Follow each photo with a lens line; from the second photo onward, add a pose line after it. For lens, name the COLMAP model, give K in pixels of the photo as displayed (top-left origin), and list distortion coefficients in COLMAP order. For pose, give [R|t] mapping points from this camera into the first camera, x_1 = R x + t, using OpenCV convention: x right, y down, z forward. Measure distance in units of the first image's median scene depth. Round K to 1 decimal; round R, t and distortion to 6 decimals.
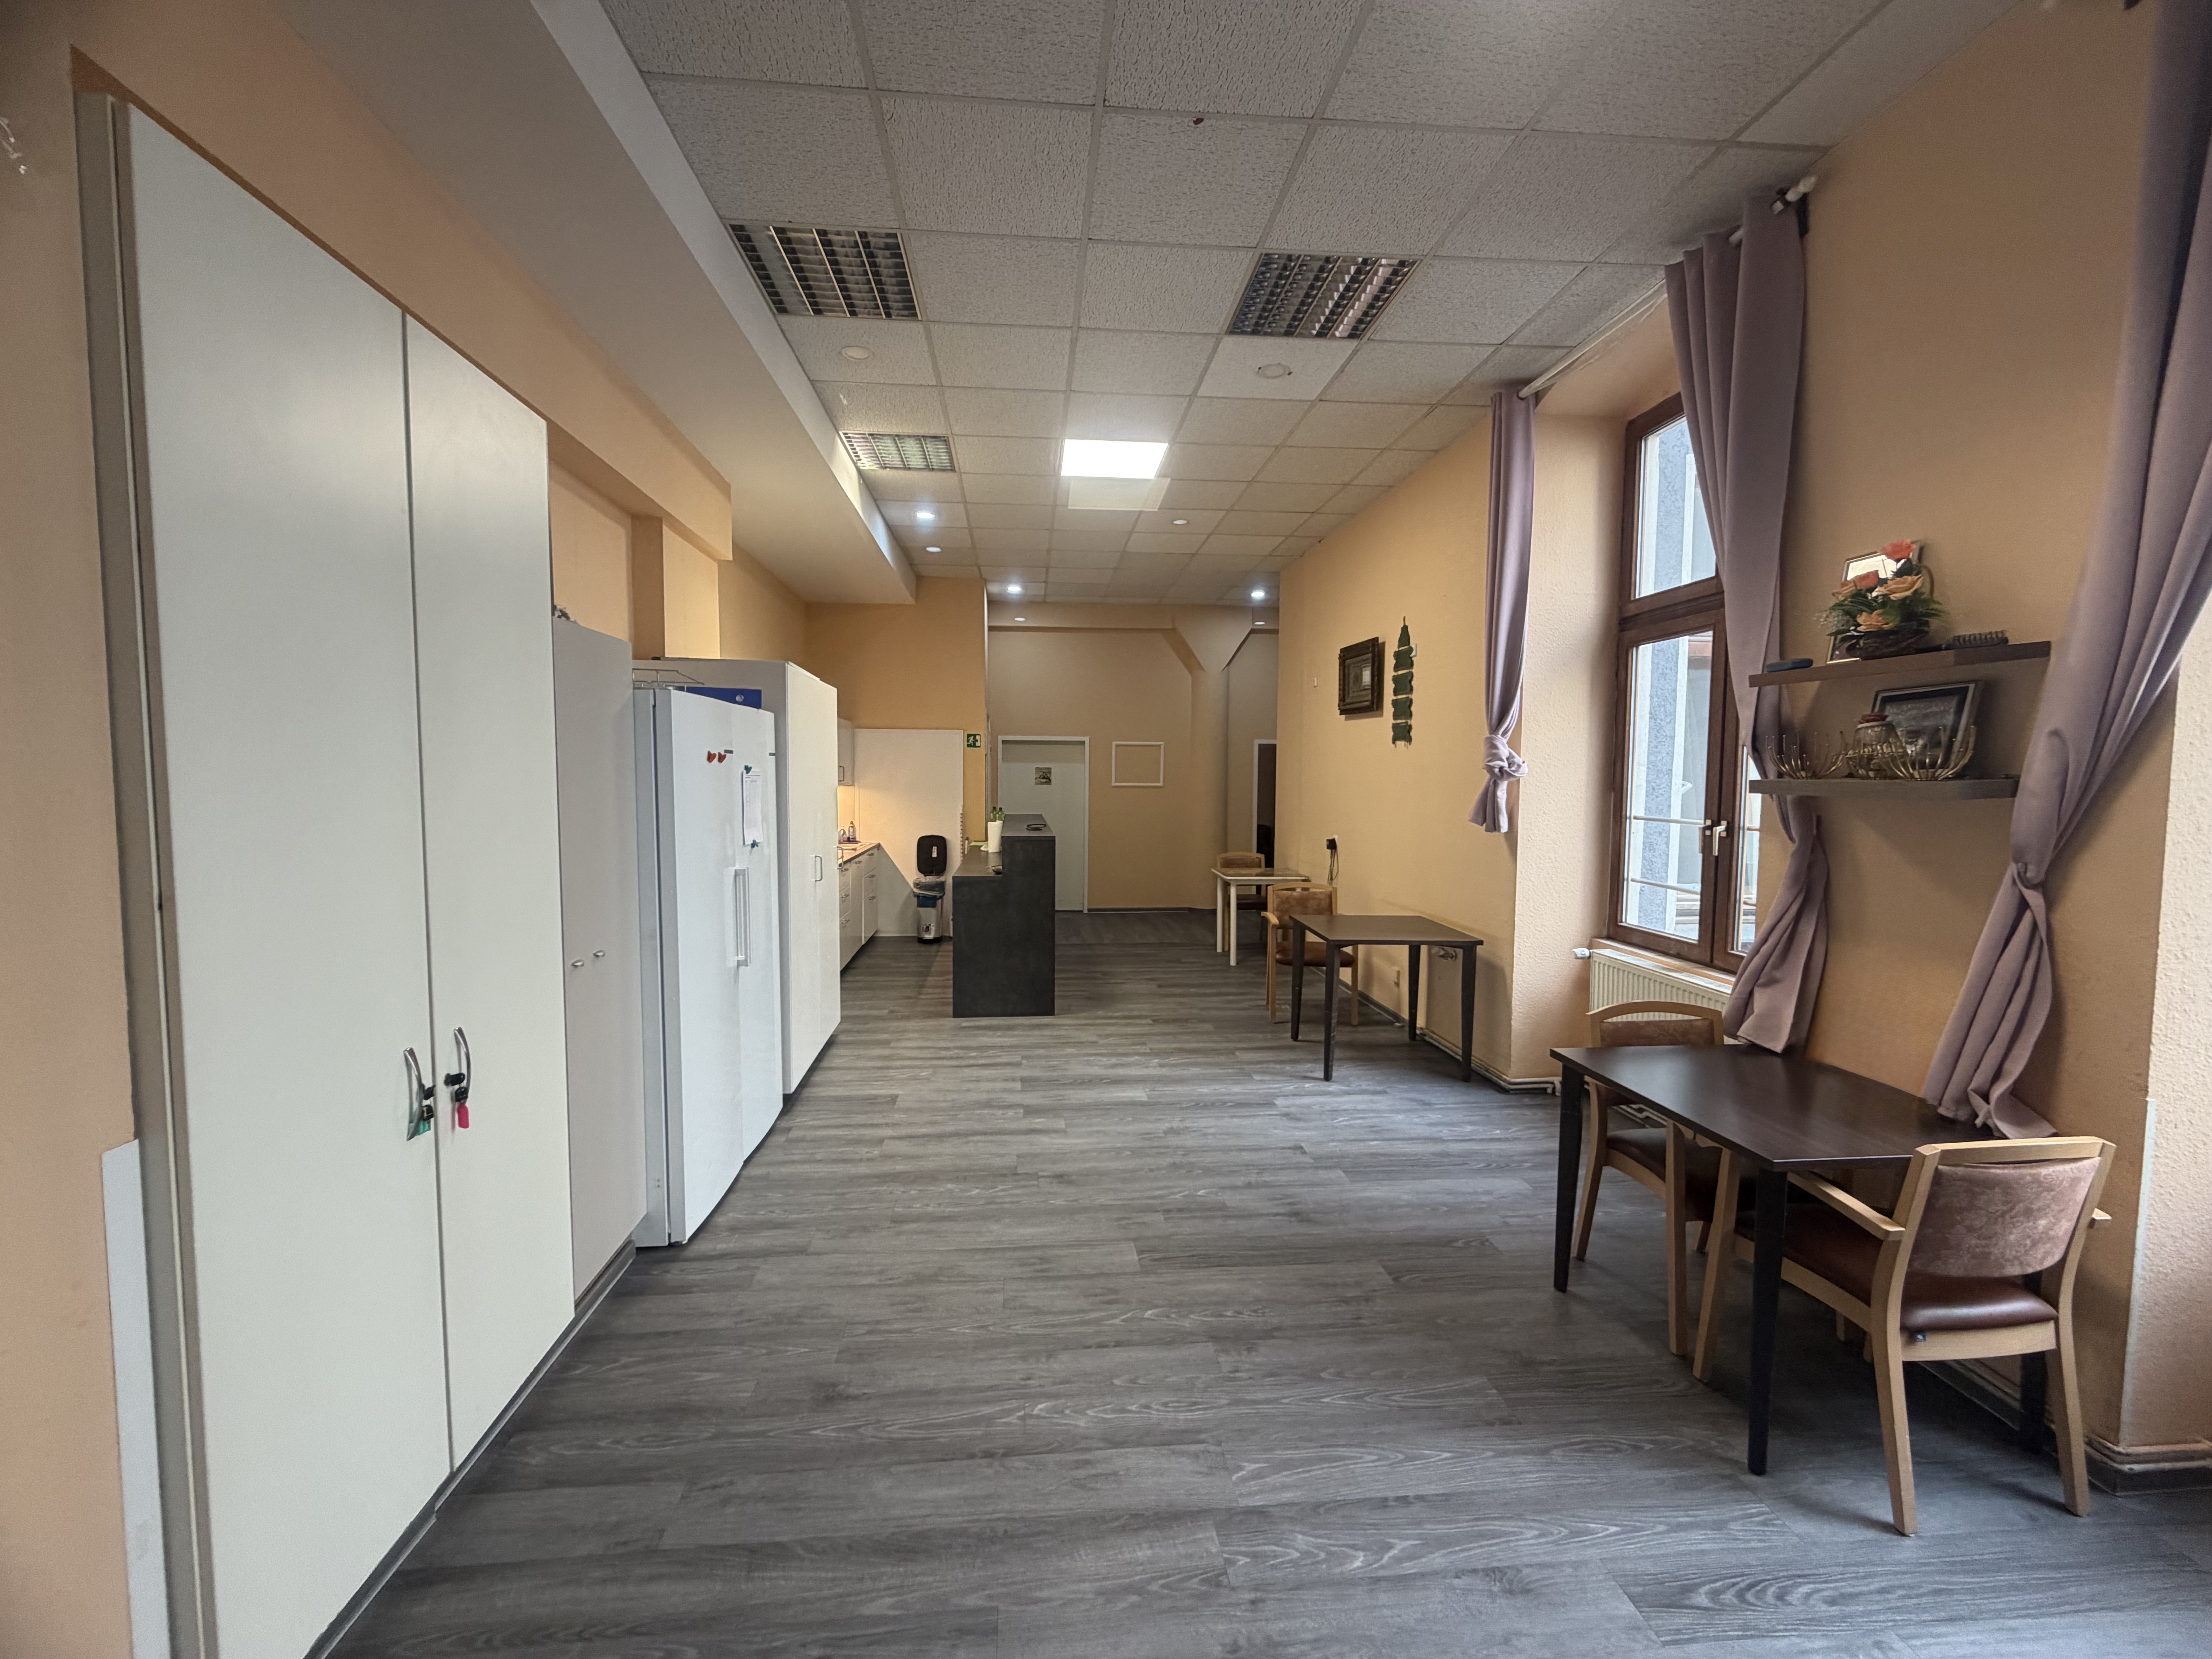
lens RADIAL K [[880.0, 0, 1099.8], [0, 880.0, 830.2], [0, 0, 1]] dist [0.000058, 0.000027]
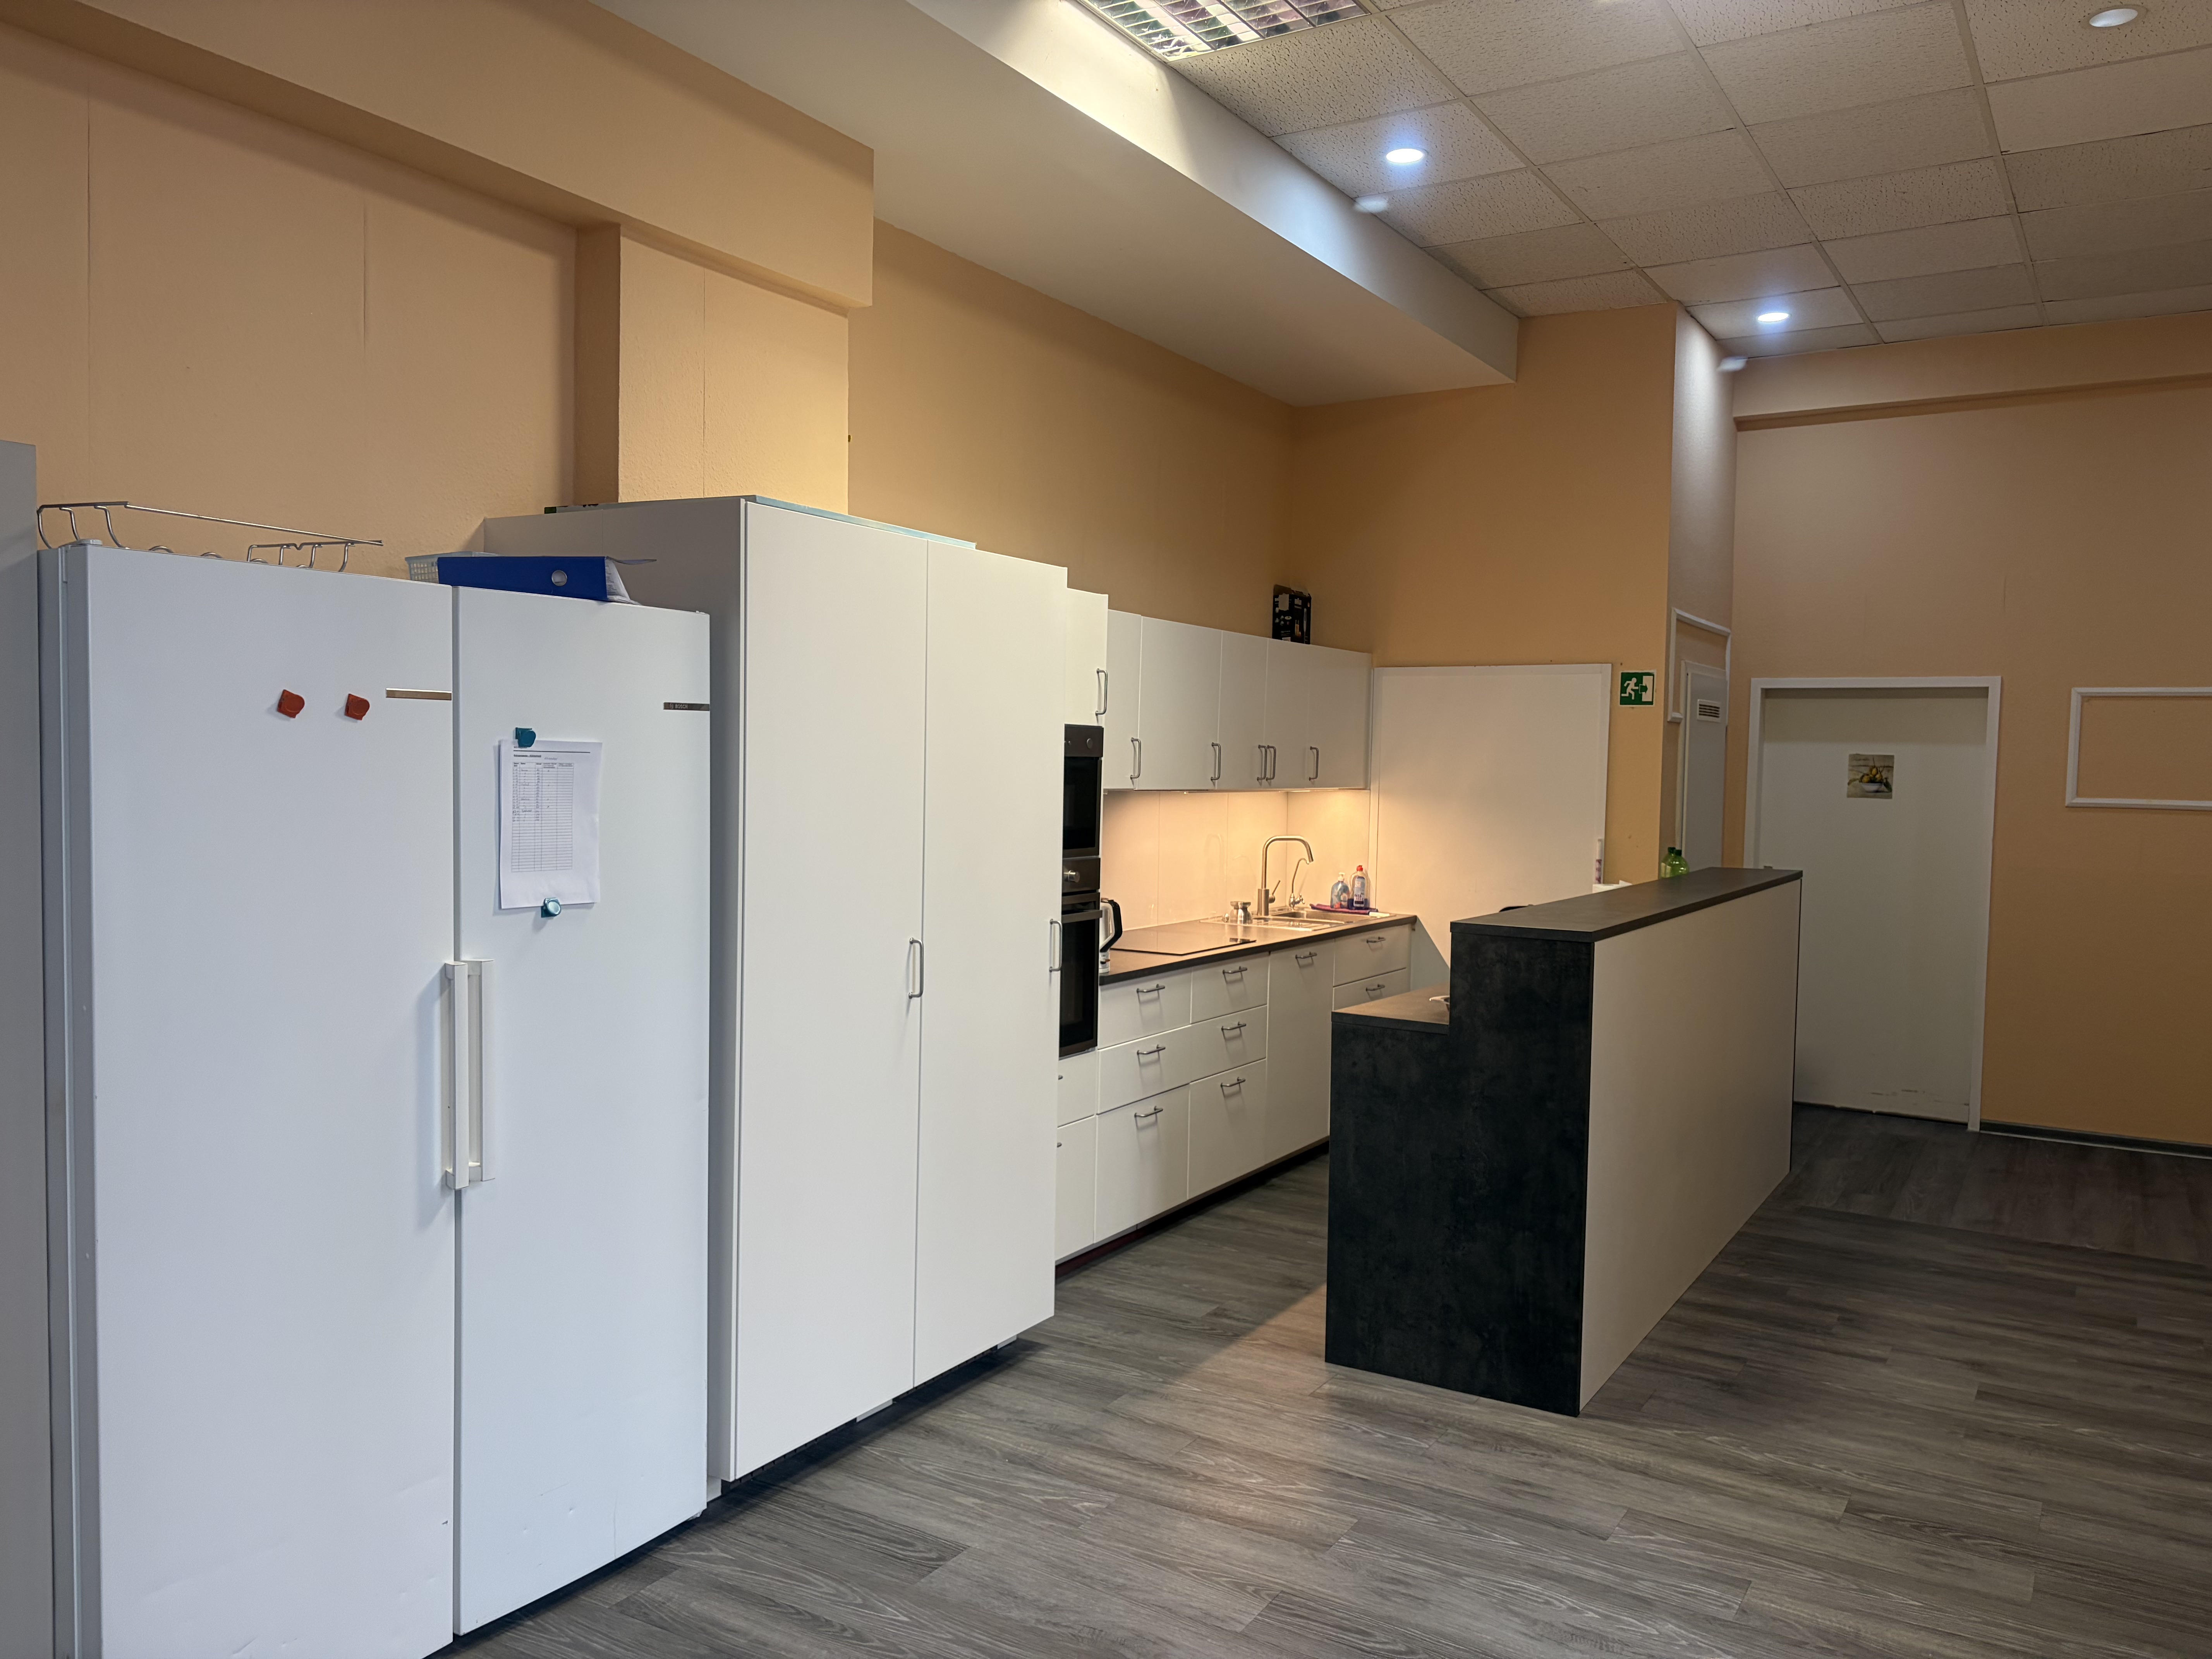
lens RADIAL K [[1677.8, 0, 1104.6], [0, 1677.8, 826.7], [0, 0, 1]] dist [0.017119, -0.000195]
pose [[0.800182, 0.033933, -0.598797, 0.208105], [-0.052006, 0.998563, -0.012909, -0.017856], [0.597499, 0.041470, 0.800797, 0.309803]]
